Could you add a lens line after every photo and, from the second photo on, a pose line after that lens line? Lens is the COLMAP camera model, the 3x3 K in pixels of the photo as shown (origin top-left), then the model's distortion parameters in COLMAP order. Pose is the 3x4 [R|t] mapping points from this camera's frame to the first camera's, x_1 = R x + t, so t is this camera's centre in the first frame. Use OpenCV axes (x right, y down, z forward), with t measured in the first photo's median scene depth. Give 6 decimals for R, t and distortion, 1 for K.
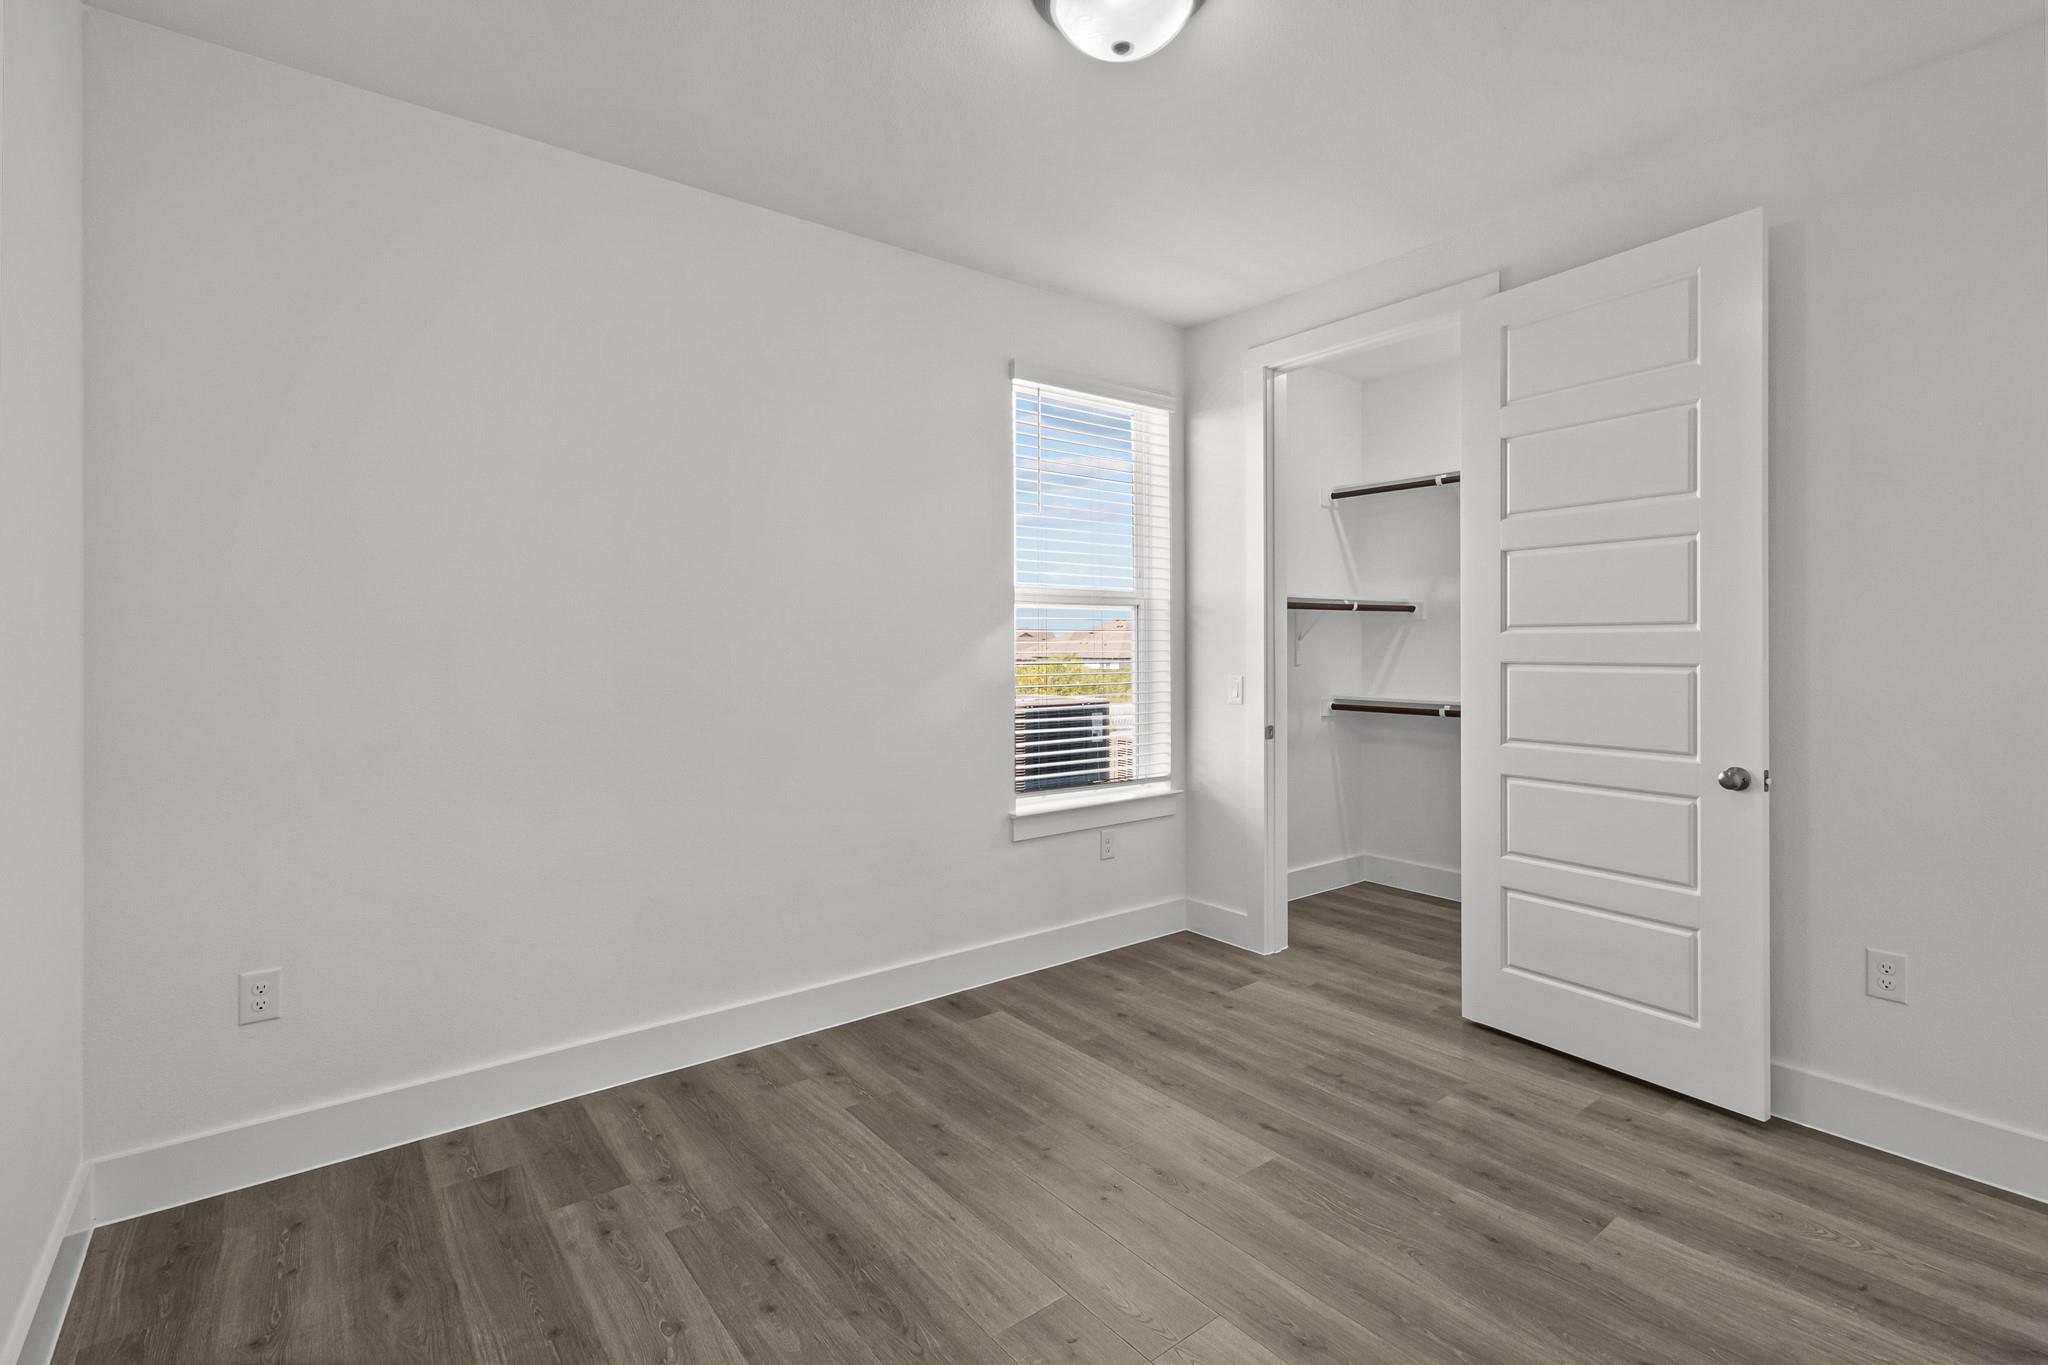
lens RADIAL K [[946.3, 0, 1023.1], [0, 946.3, 663.9], [0, 0, 1]] dist [0.003491, -0.000581]
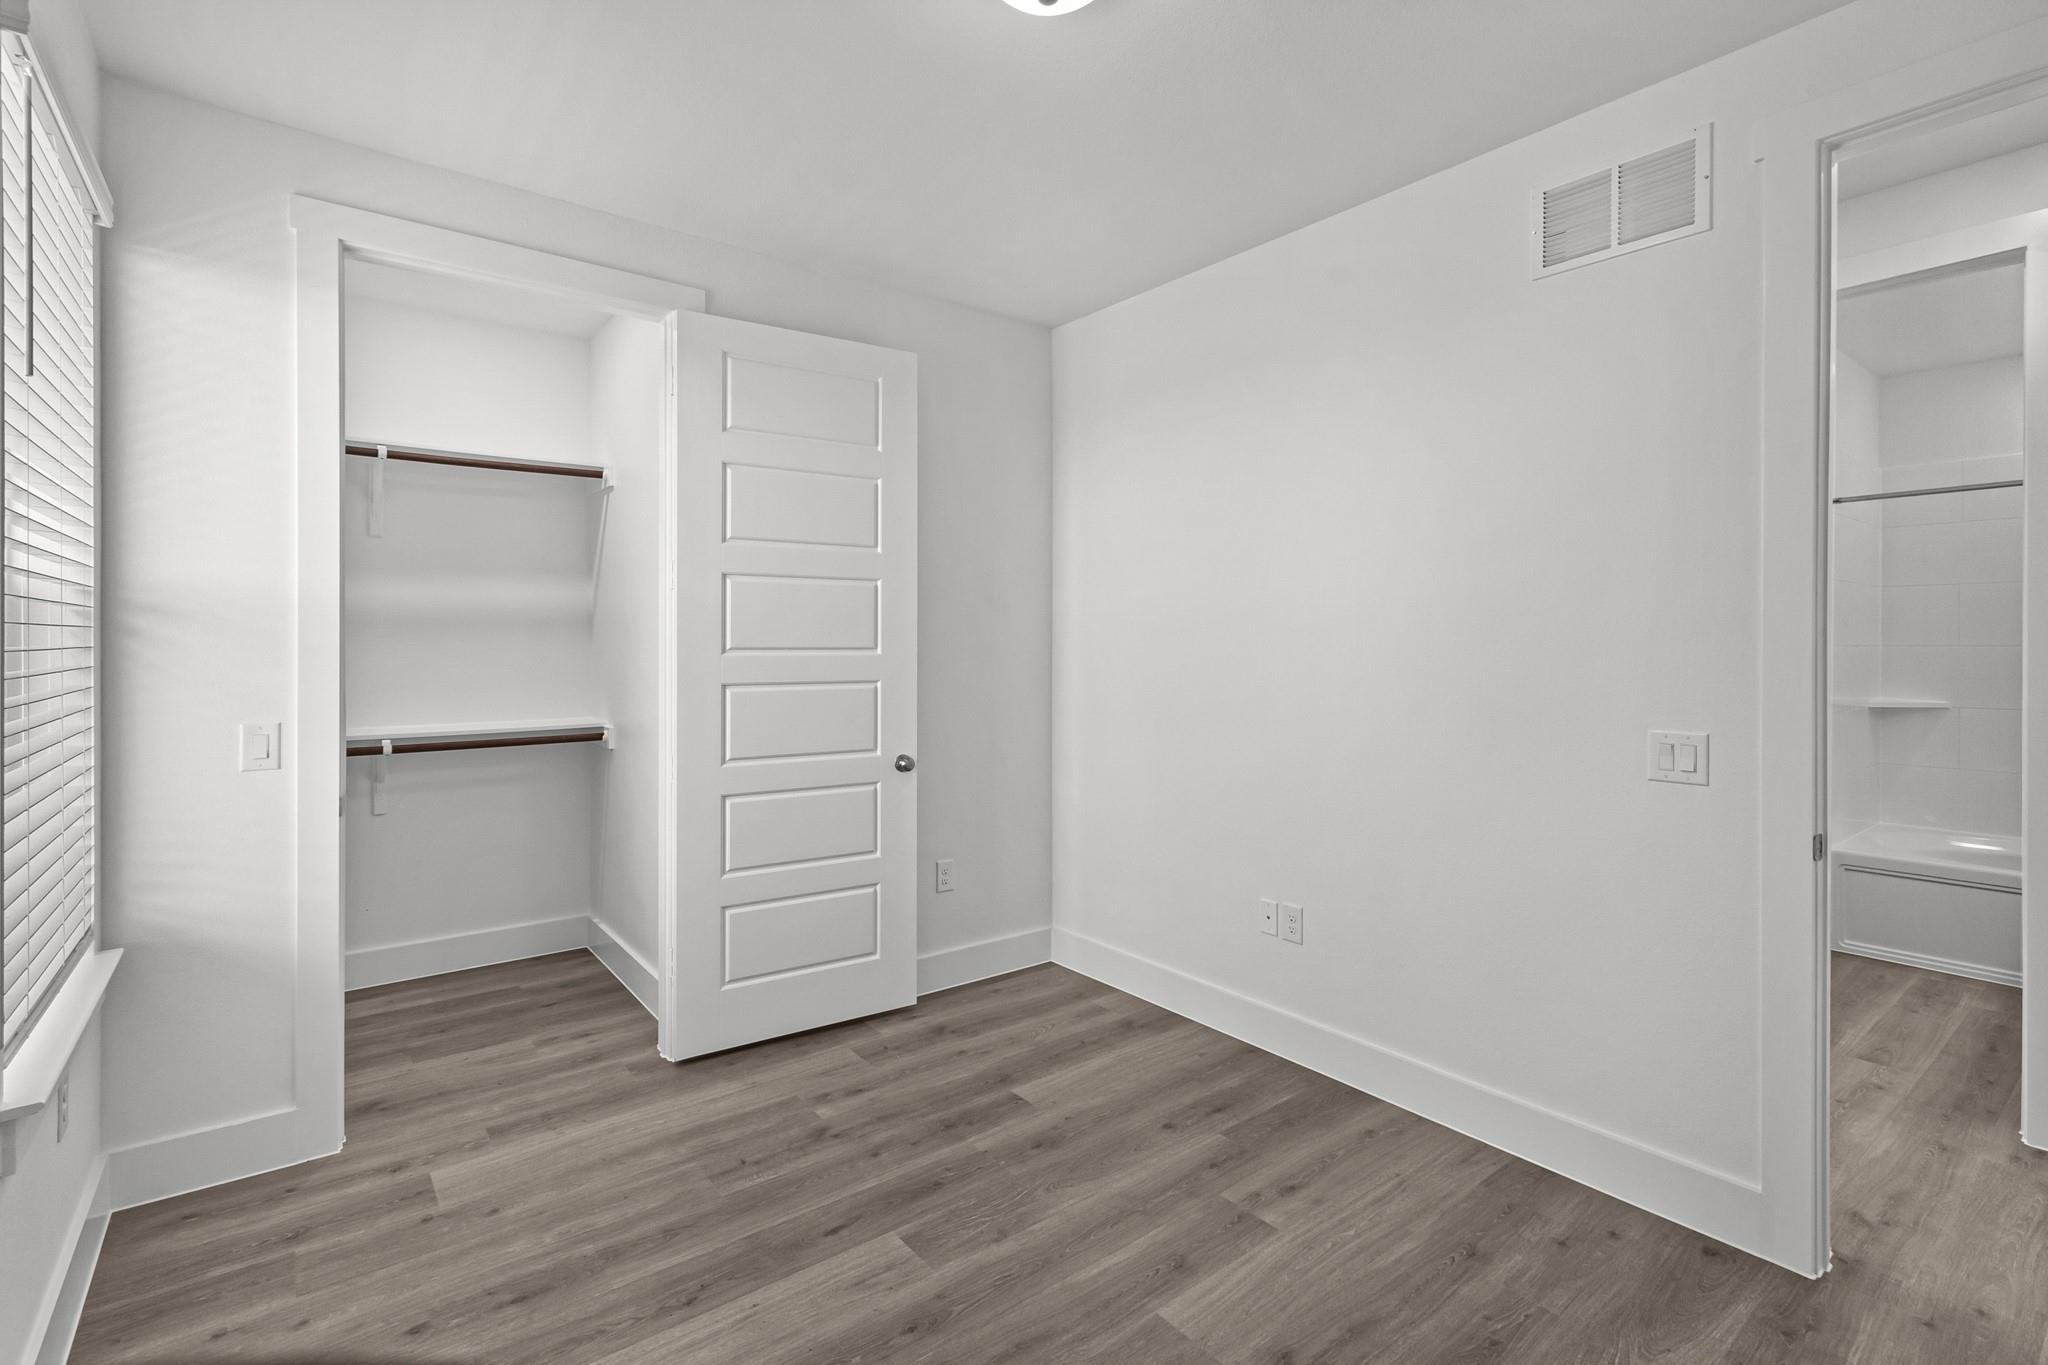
lens RADIAL K [[946.3, 0, 1046.4], [0, 946.3, 651.4], [0, 0, 1]] dist [0.003491, -0.000581]
pose [[-0.020535, -0.006697, 0.999767, -0.582815], [0.015681, 0.999852, 0.007020, -0.043328], [-0.999666, 0.015822, -0.020427, 0.775924]]
